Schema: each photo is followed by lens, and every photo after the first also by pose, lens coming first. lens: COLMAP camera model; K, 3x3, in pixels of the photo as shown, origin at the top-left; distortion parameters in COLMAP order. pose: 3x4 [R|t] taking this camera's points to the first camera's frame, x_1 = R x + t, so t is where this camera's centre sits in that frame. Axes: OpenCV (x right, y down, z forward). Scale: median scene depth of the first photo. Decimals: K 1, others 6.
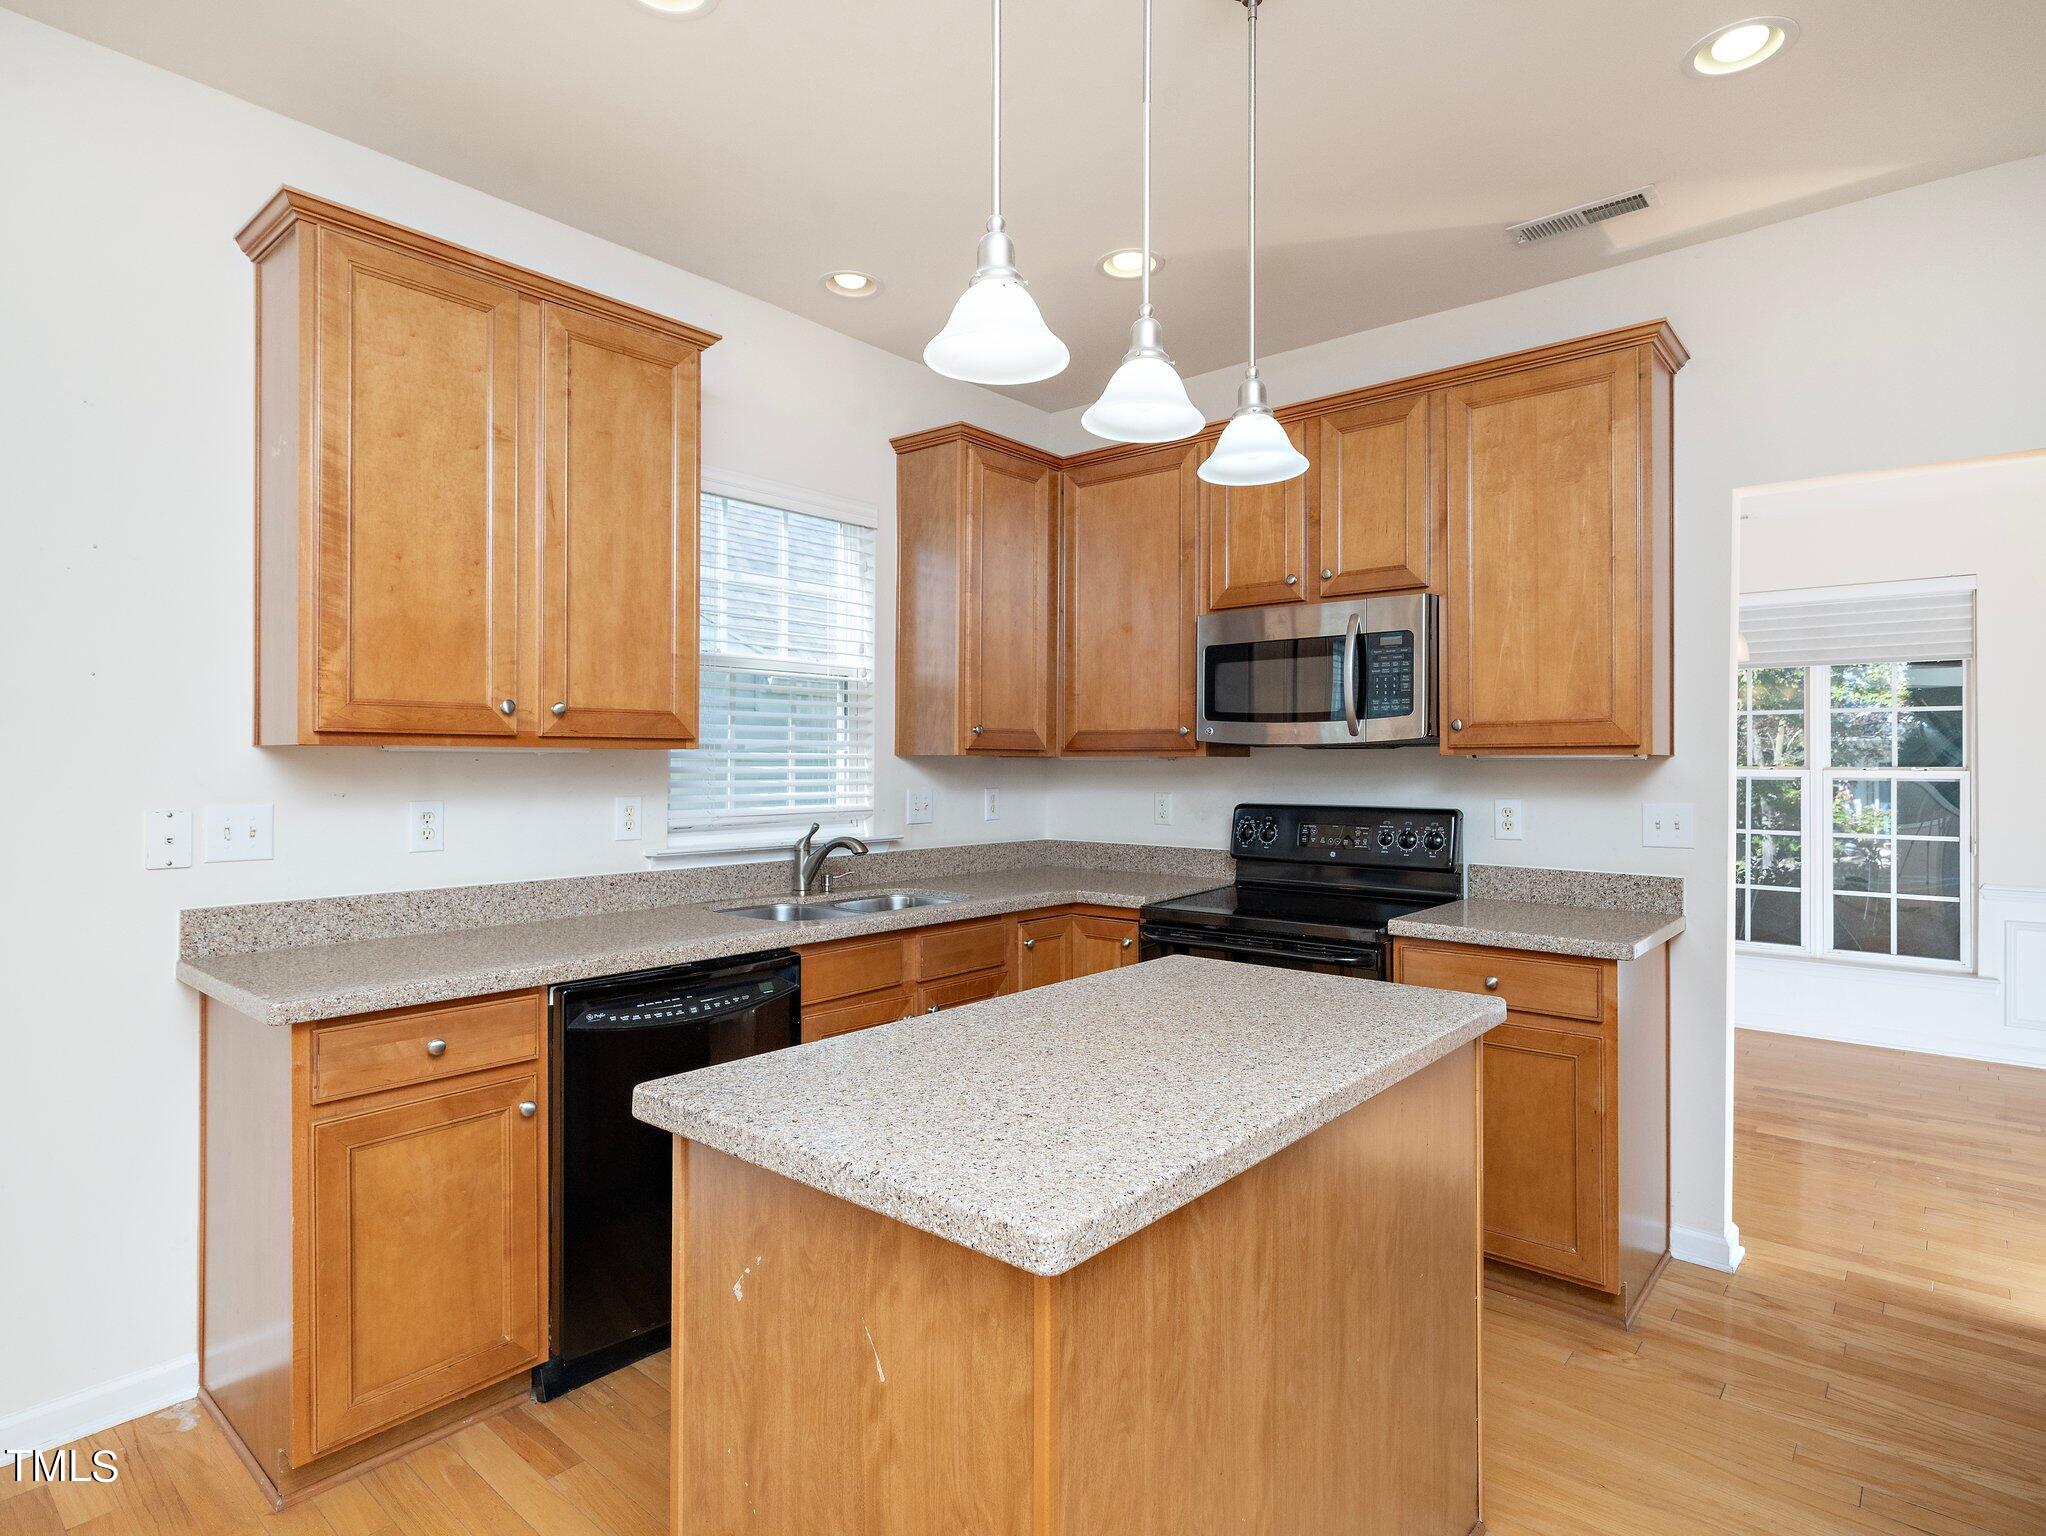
lens RADIAL K [[1086.1, 0, 1025.5], [0, 1086.1, 756.8], [0, 0, 1]] dist [0.003345, 0.001107]
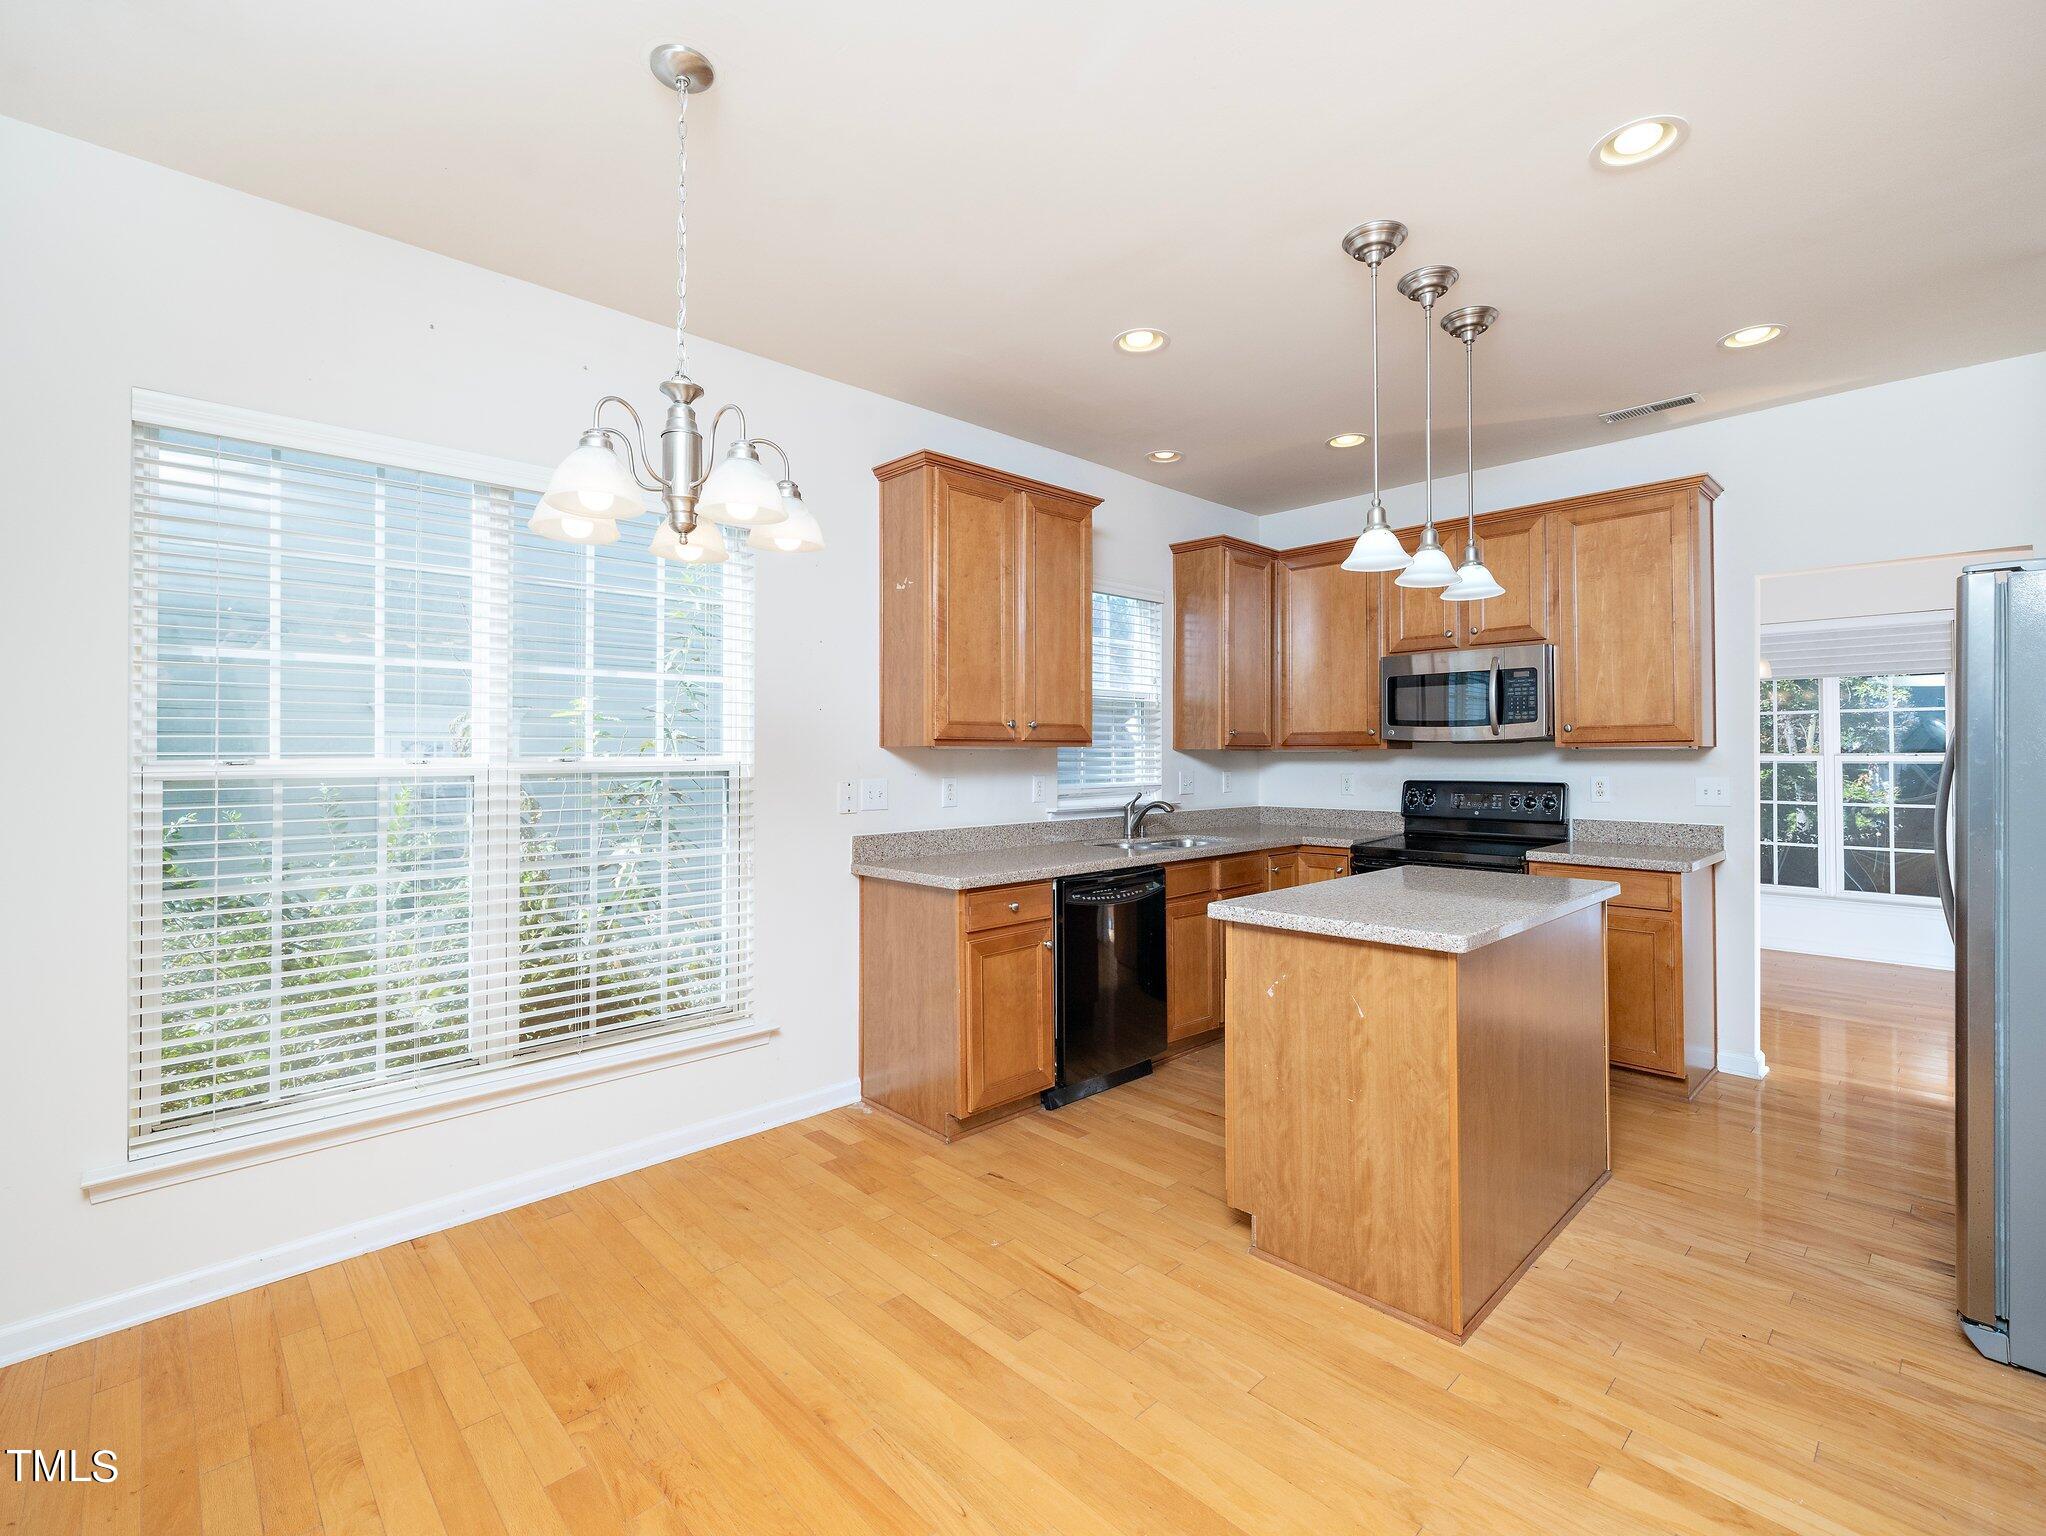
lens RADIAL K [[926.2, 0, 1029.4], [0, 926.2, 741.5], [0, 0, 1]] dist [0.003263, -0.000003]
pose [[0.995287, -0.006924, -0.096722, -0.256440], [0.006113, 0.999944, -0.008675, -0.003282], [0.096776, 0.008043, 0.995274, -0.421344]]
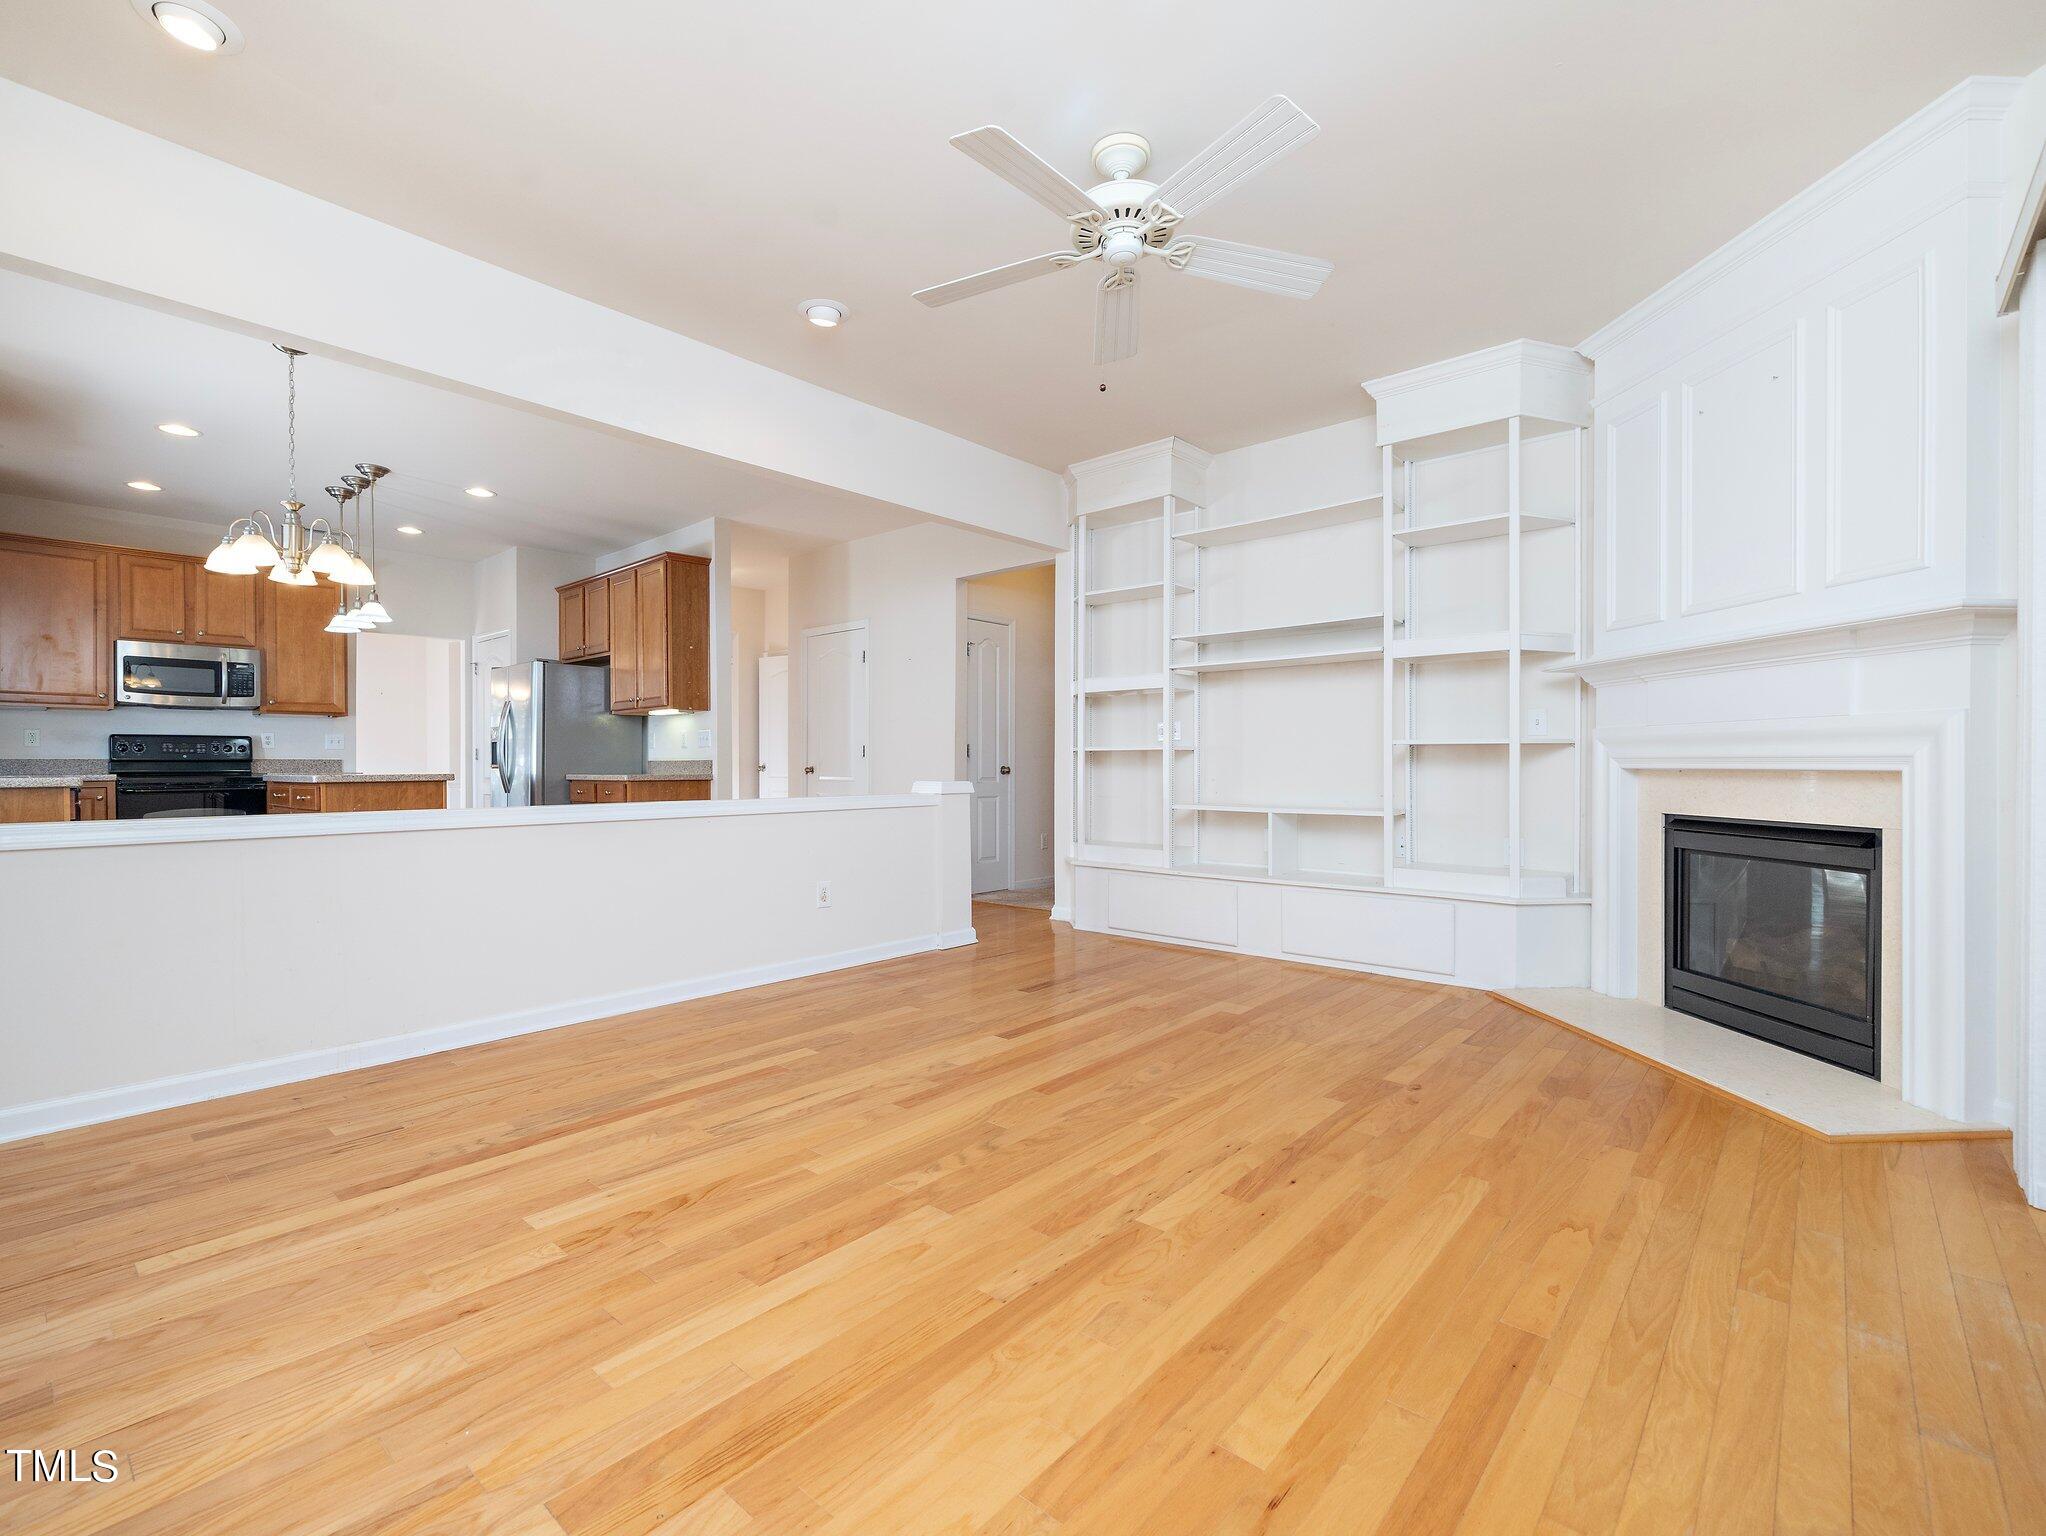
lens RADIAL K [[901.5, 0, 1020.9], [0, 901.5, 765.8], [0, 0, 1]] dist [-0.000631, -0.000150]
pose [[0.004334, -0.000935, 0.999990, -1.875843], [-0.003392, 0.999994, 0.000950, 0.122524], [-0.999985, -0.003396, 0.004331, -0.872923]]
